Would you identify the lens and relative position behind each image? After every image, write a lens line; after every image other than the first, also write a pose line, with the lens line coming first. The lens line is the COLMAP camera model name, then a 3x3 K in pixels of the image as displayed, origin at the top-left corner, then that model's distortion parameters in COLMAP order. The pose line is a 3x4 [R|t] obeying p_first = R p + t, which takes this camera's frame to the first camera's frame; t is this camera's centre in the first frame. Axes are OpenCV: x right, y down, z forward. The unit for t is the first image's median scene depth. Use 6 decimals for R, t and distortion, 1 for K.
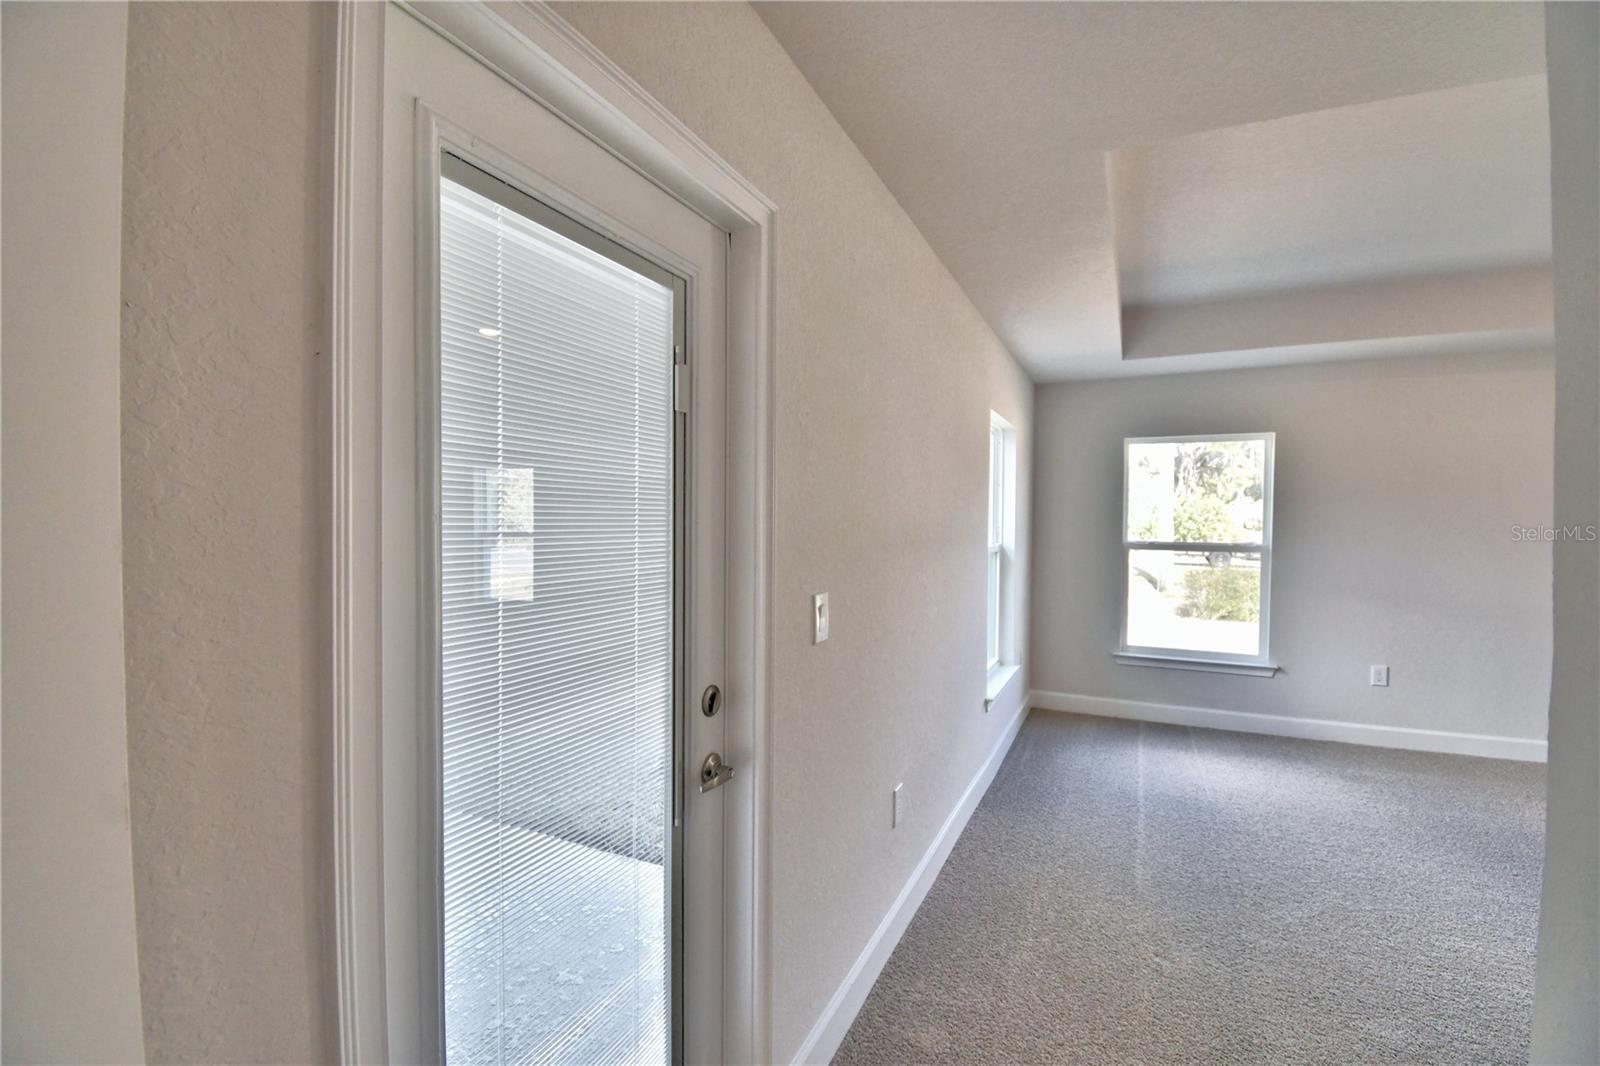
lens RADIAL K [[702.7, 0, 800.6], [0, 702.7, 530.5], [0, 0, 1]] dist [0.026672, -0.029030]
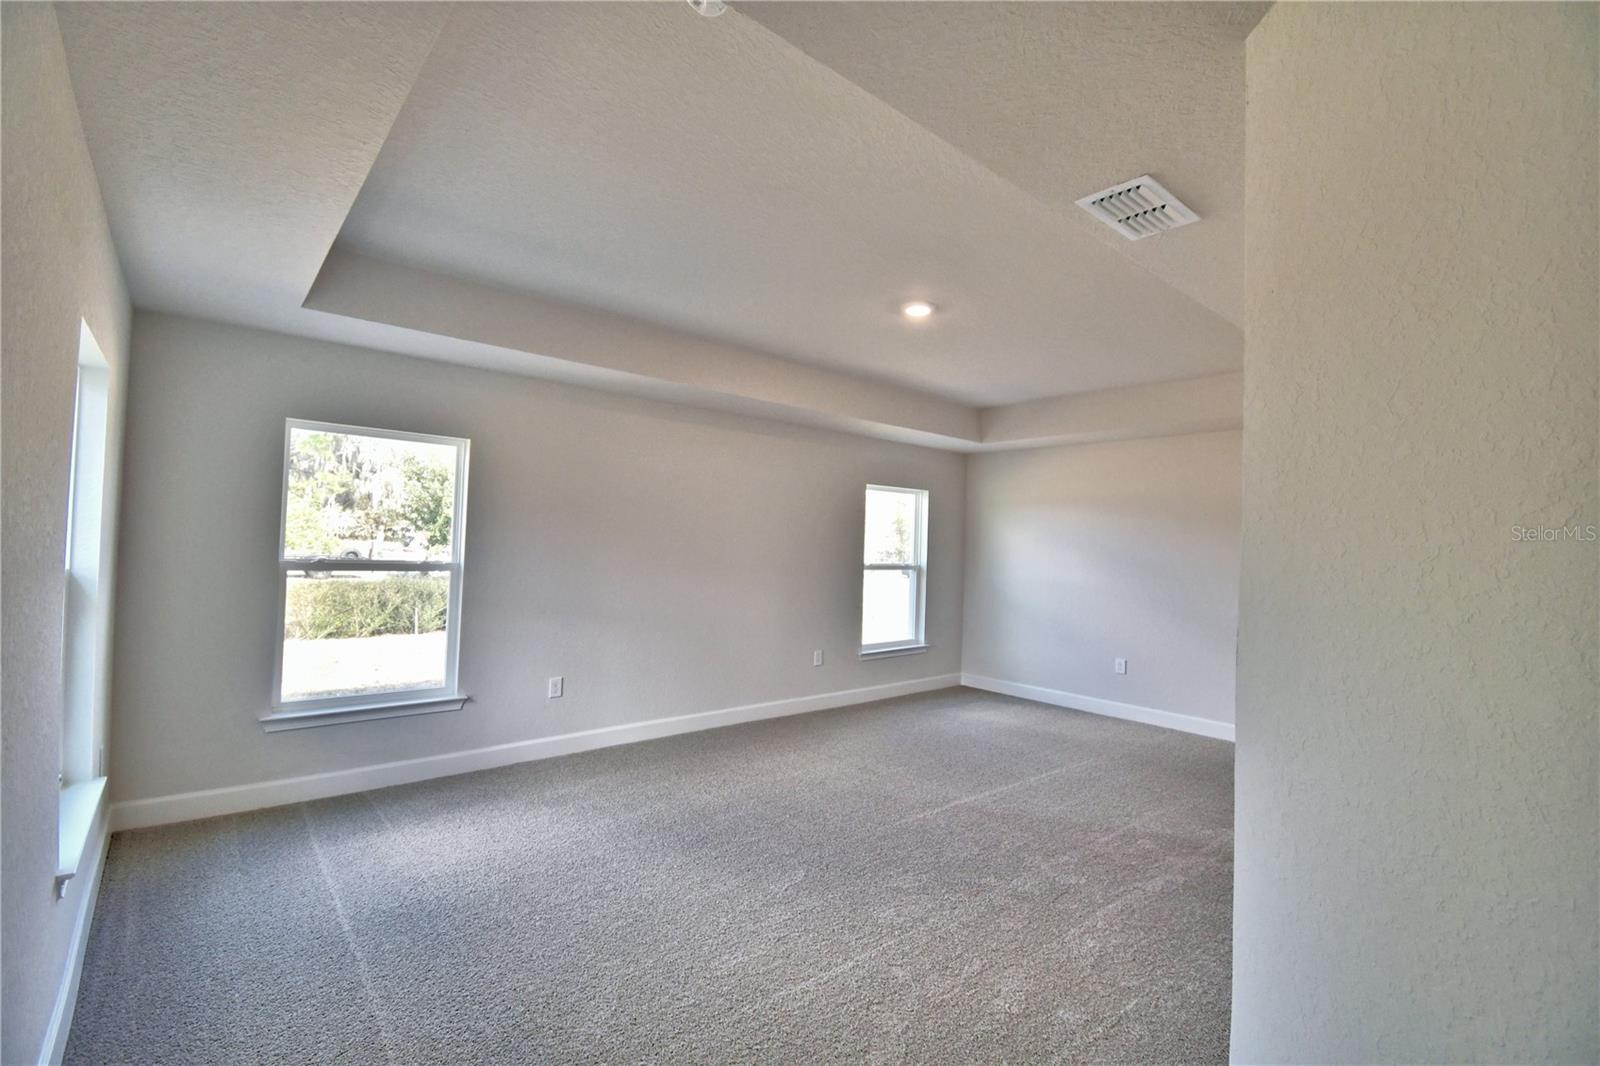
lens RADIAL K [[702.7, 0, 800.6], [0, 702.7, 530.5], [0, 0, 1]] dist [0.026672, -0.029030]
pose [[0.405252, 0.023760, 0.913896, 0.012618], [-0.014463, 0.999704, -0.019577, -0.009517], [-0.914091, -0.005284, 0.405475, 0.238208]]
